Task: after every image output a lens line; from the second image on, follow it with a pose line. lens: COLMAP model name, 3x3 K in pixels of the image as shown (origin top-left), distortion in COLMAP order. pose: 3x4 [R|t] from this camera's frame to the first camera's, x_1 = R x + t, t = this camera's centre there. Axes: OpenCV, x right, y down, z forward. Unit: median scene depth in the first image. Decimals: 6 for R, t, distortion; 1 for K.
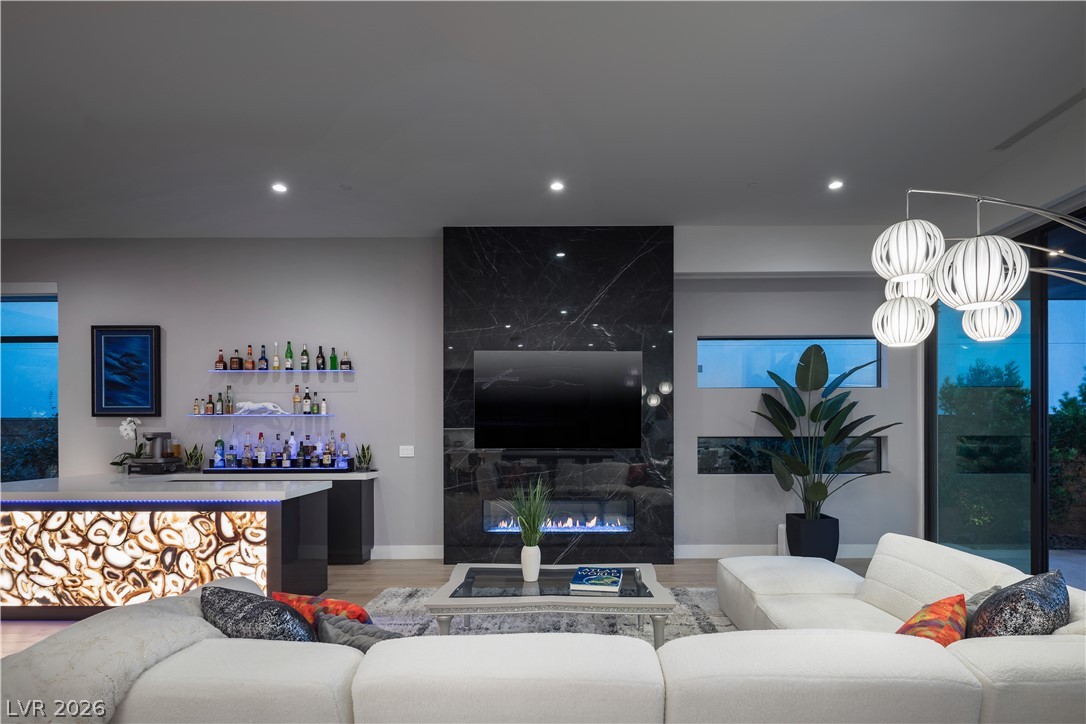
lens RADIAL K [[541.7, 0, 547.0], [0, 541.7, 425.4], [0, 0, 1]] dist [-0.002557, -0.001876]
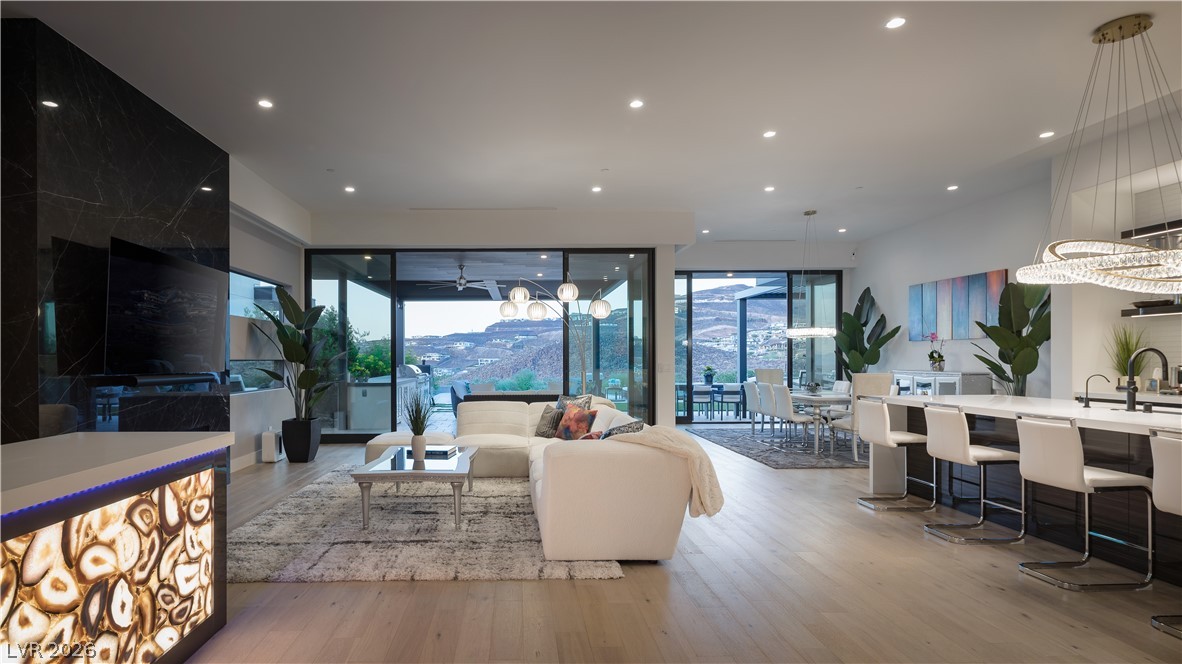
lens RADIAL K [[577.1, 0, 531.5], [0, 577.1, 361.9], [0, 0, 1]] dist [-0.000211, -0.000758]
pose [[-0.032123, -0.002884, 0.999480, -1.208969], [-0.002727, 0.999992, 0.002798, 0.029529], [-0.999480, -0.002635, -0.032131, 0.636338]]
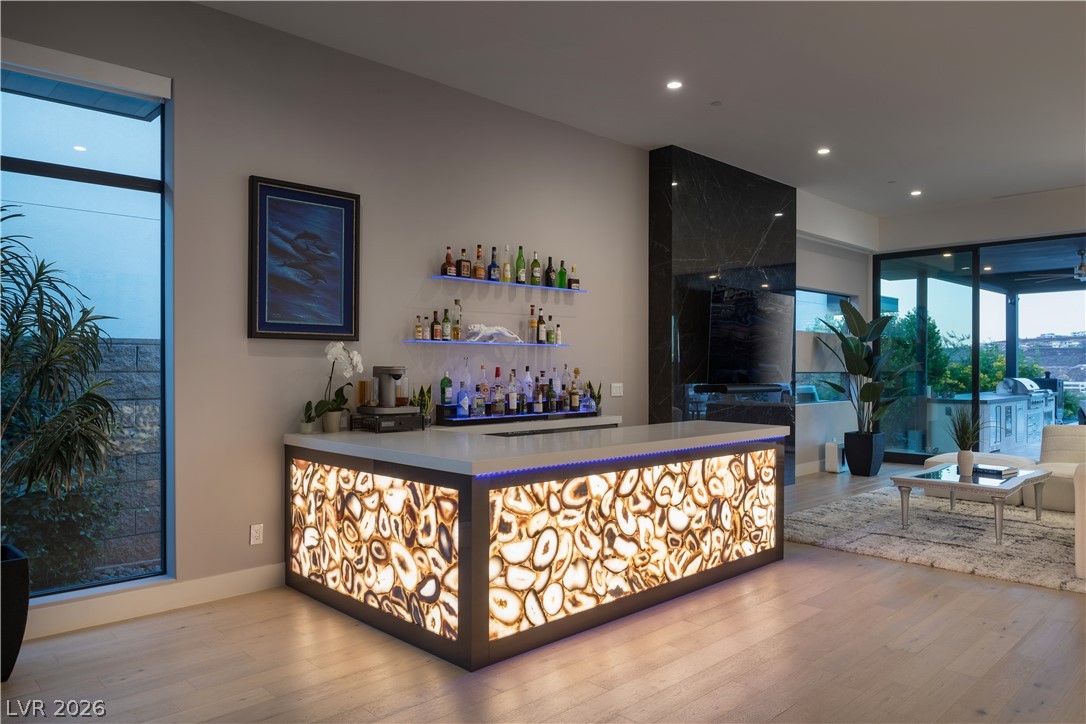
lens RADIAL K [[753.6, 0, 543.0], [0, 753.6, 362.0], [0, 0, 1]] dist [-0.003303, -0.002206]
pose [[0.710031, 0.008493, 0.704119, -1.739098], [-0.008952, 0.999955, -0.003034, 0.013144], [-0.704114, -0.004149, 0.710075, 0.338758]]
